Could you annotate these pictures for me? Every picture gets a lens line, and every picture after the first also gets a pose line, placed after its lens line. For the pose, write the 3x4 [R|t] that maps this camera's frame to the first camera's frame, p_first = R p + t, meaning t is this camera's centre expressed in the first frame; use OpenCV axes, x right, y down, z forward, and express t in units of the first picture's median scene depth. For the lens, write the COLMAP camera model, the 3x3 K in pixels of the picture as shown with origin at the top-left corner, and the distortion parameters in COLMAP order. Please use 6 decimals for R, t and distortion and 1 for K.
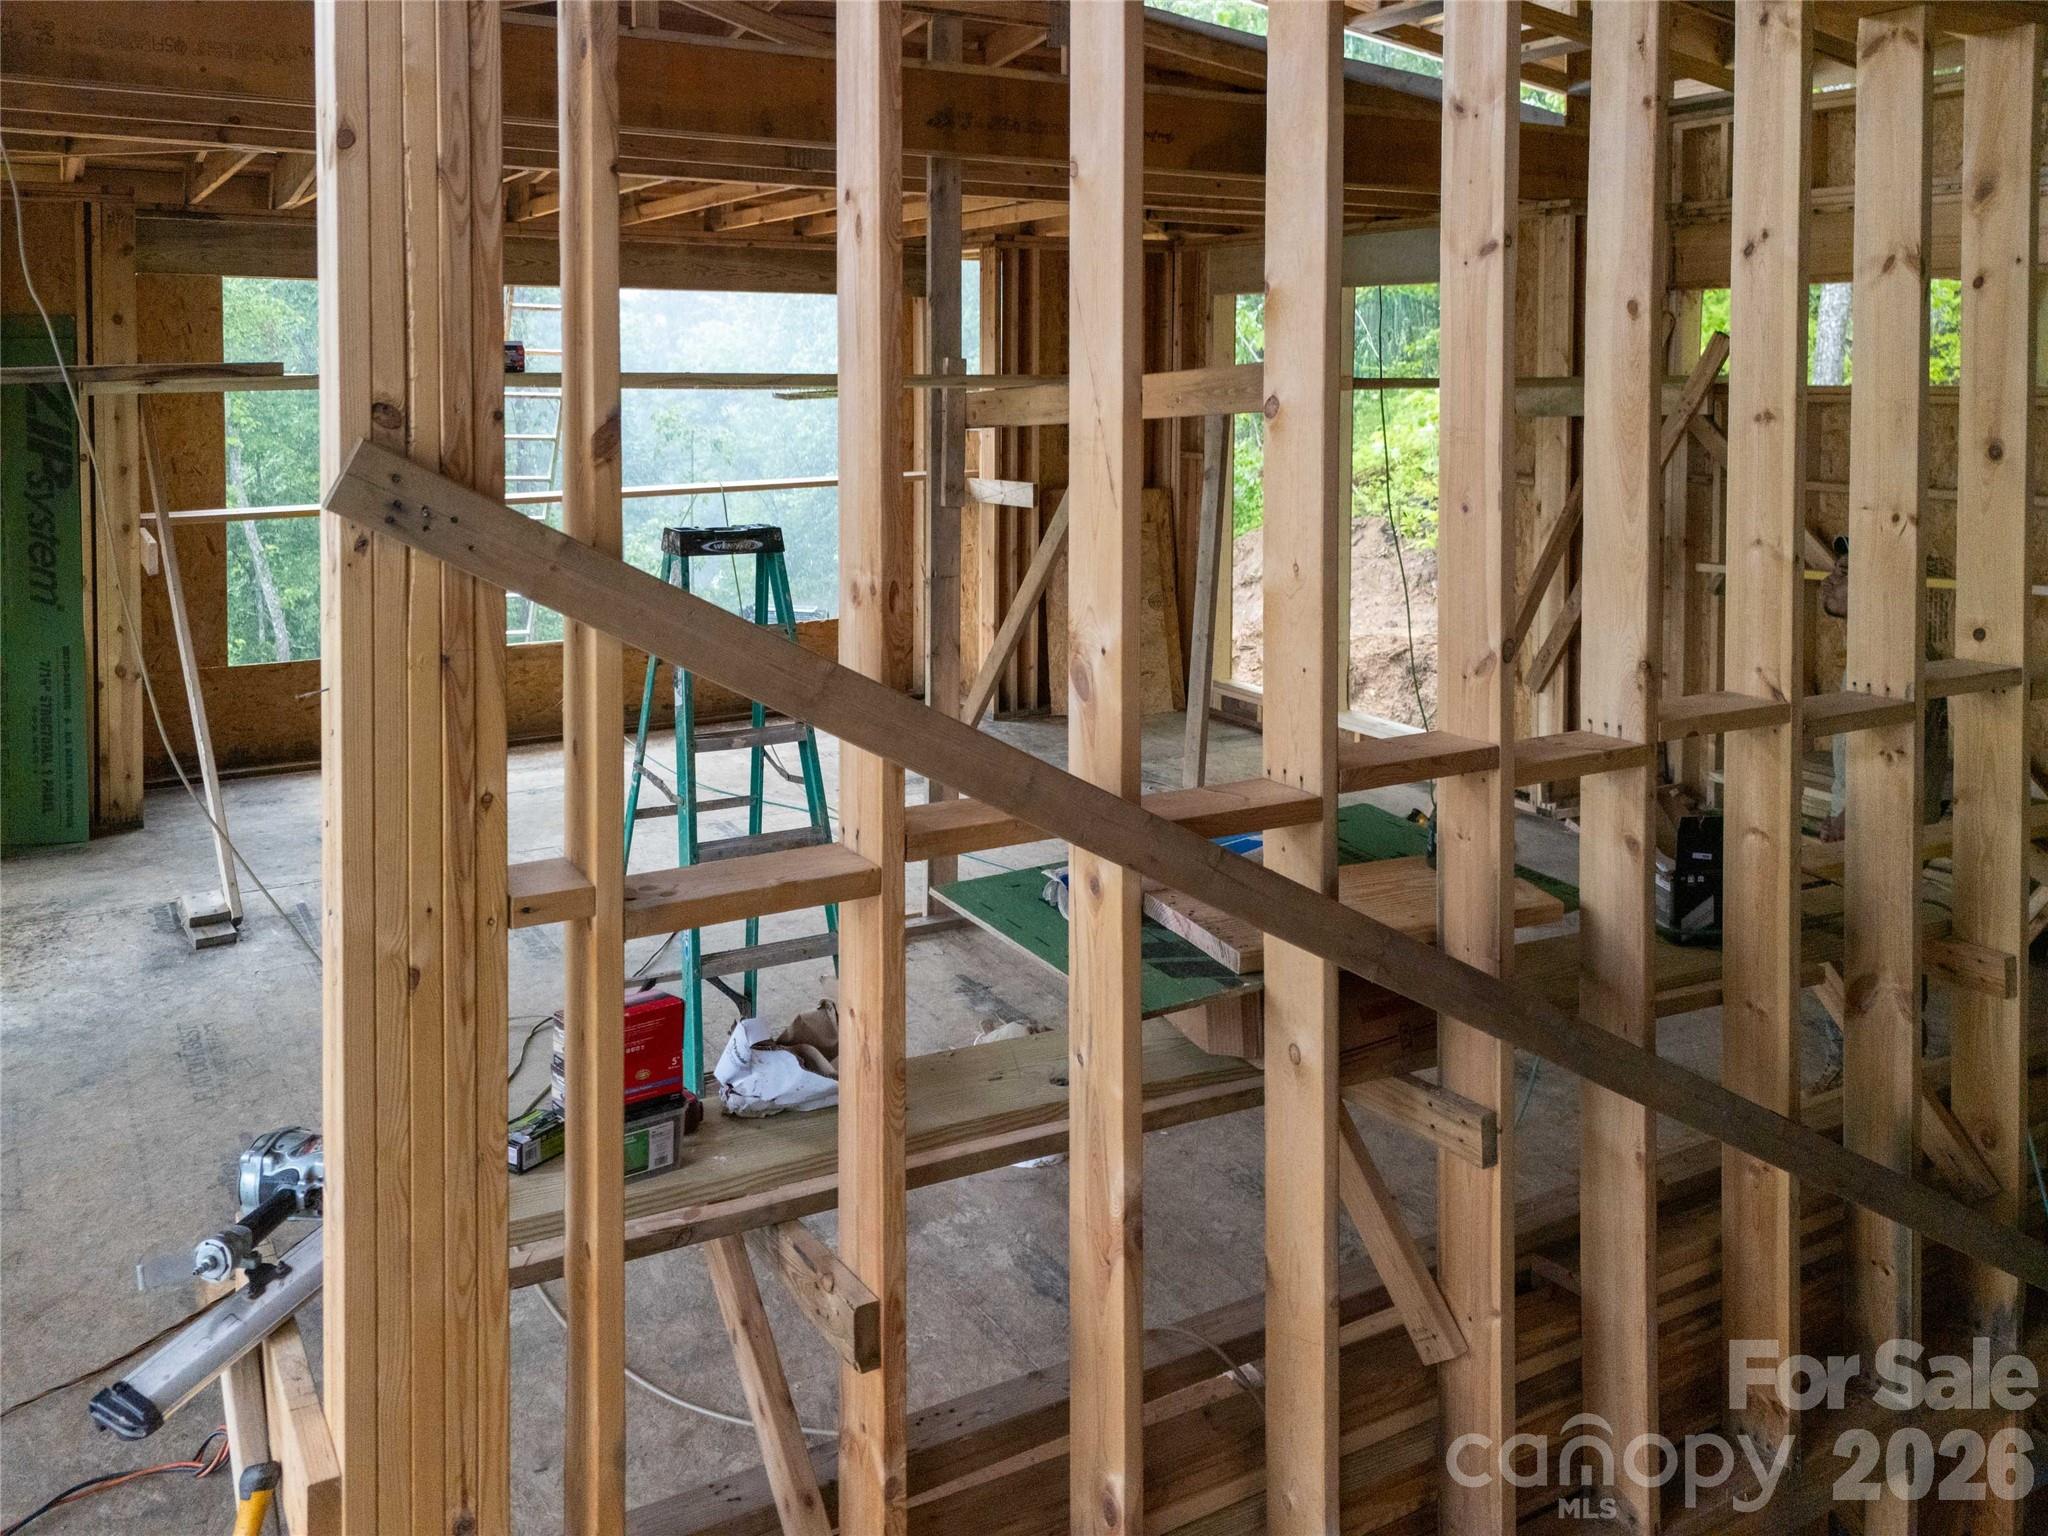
lens RADIAL K [[1573.4, 0, 957.1], [0, 1573.4, 571.7], [0, 0, 1]] dist [0.045144, -0.001276]
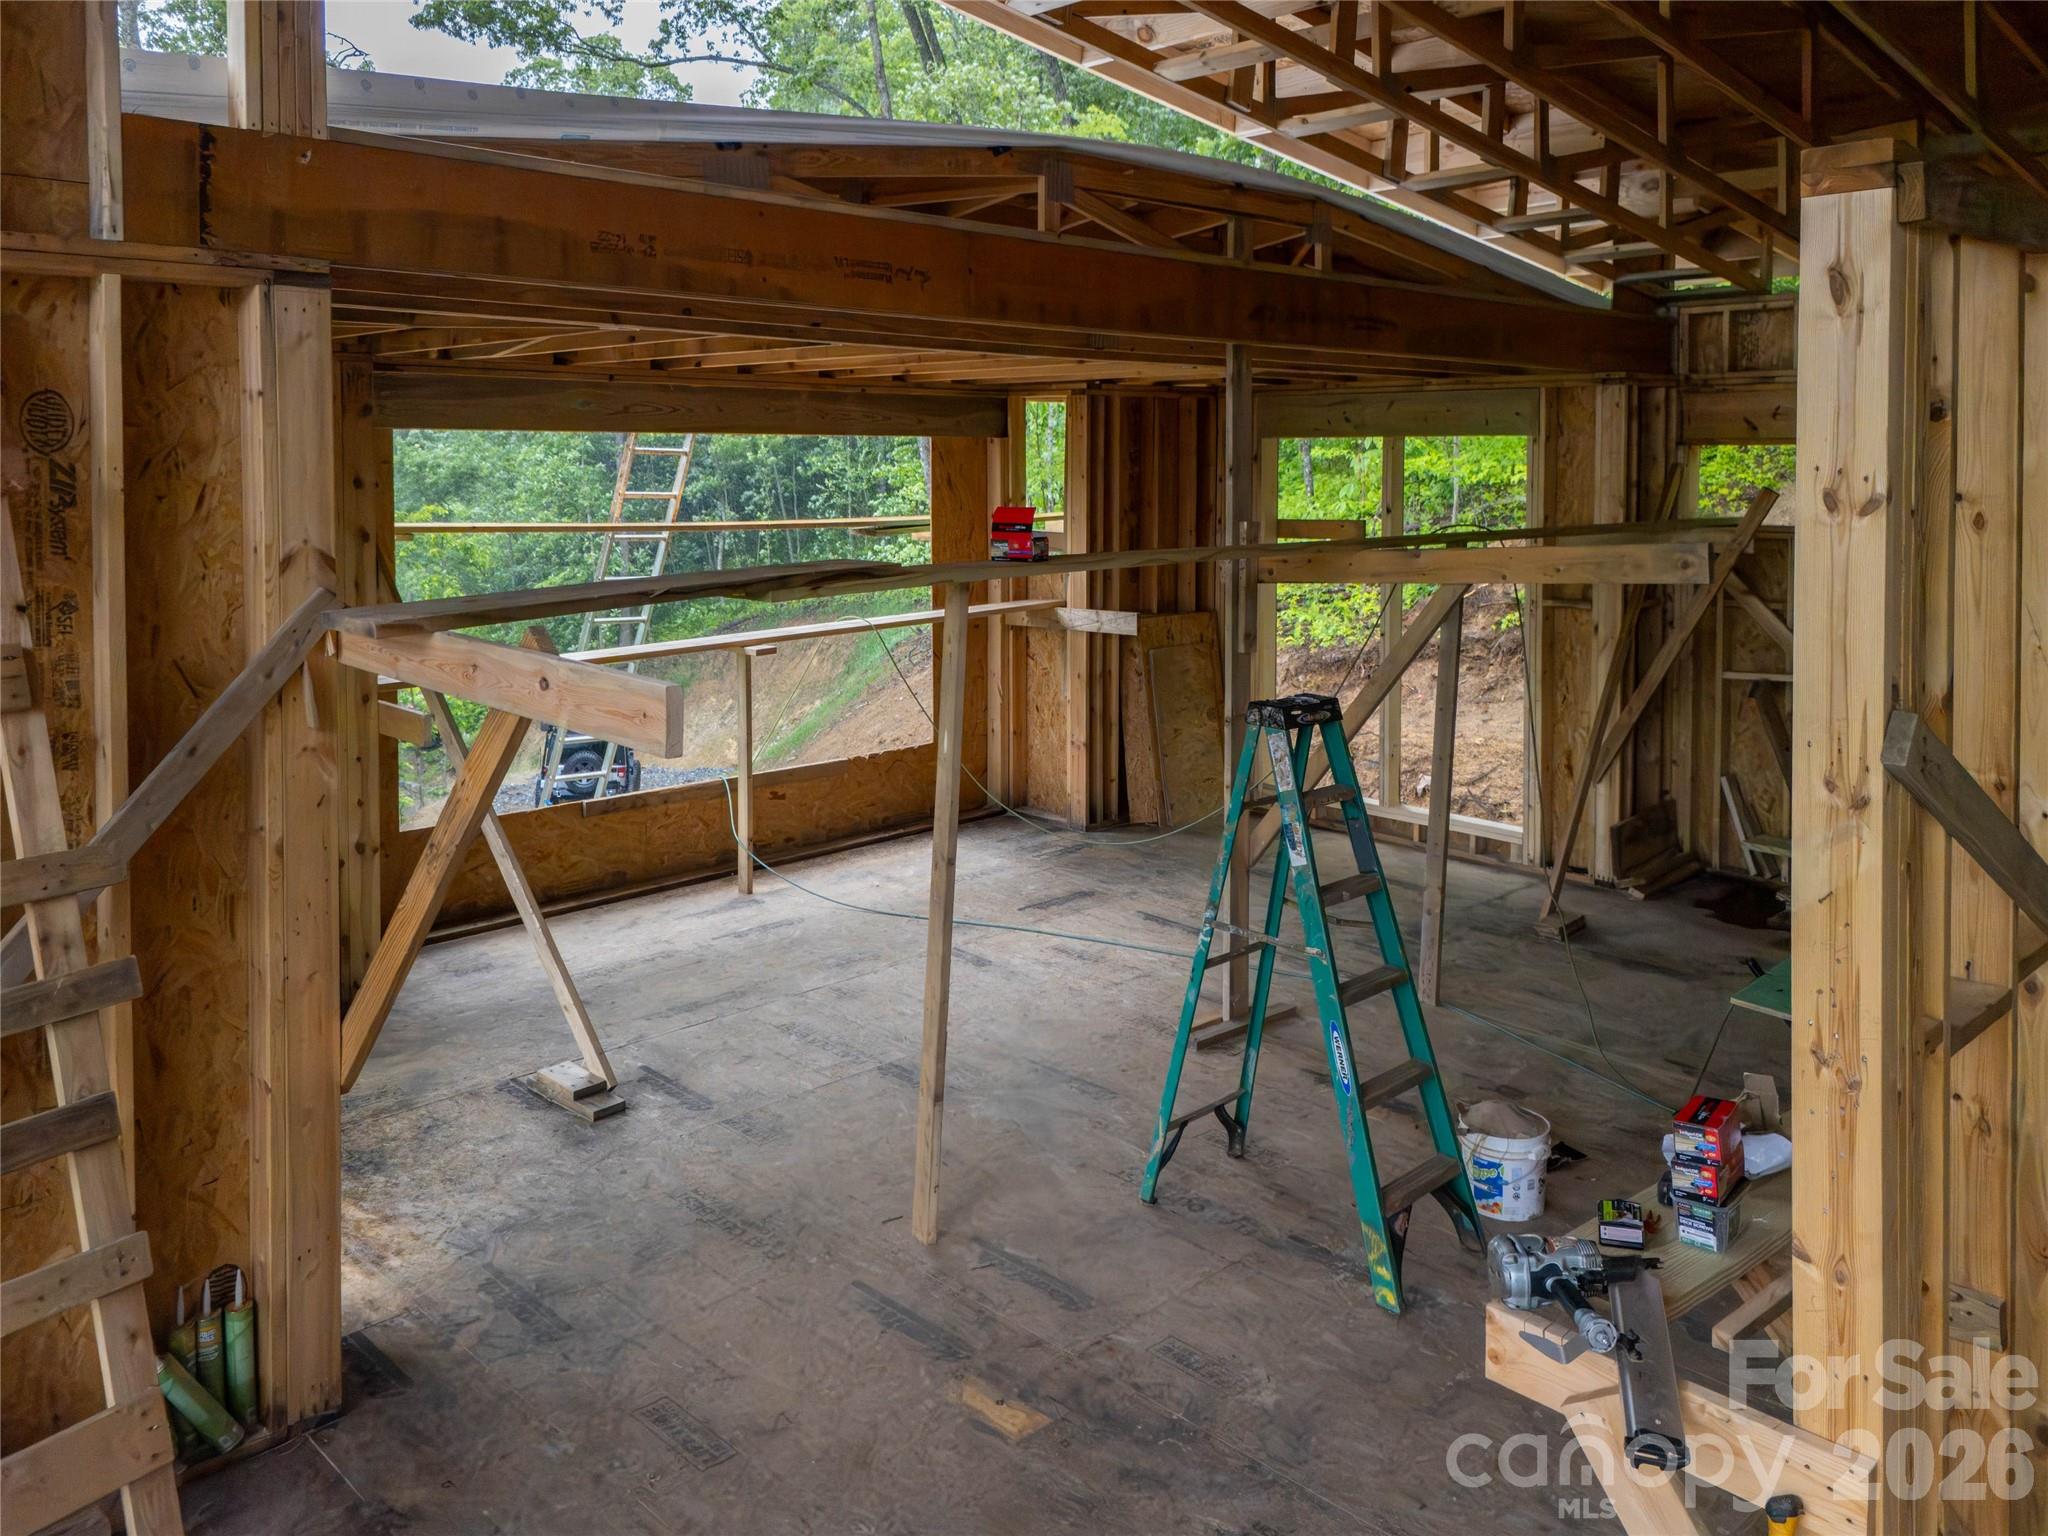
lens RADIAL K [[1535.6, 0, 1088.9], [0, 1535.6, 665.2], [0, 0, 1]] dist [0.032884, -0.005688]
pose [[0.963846, -0.036248, 0.263984, -0.310873], [0.034983, 0.999343, 0.009493, -0.036791], [-0.264155, 0.000085, 0.964480, -0.018719]]
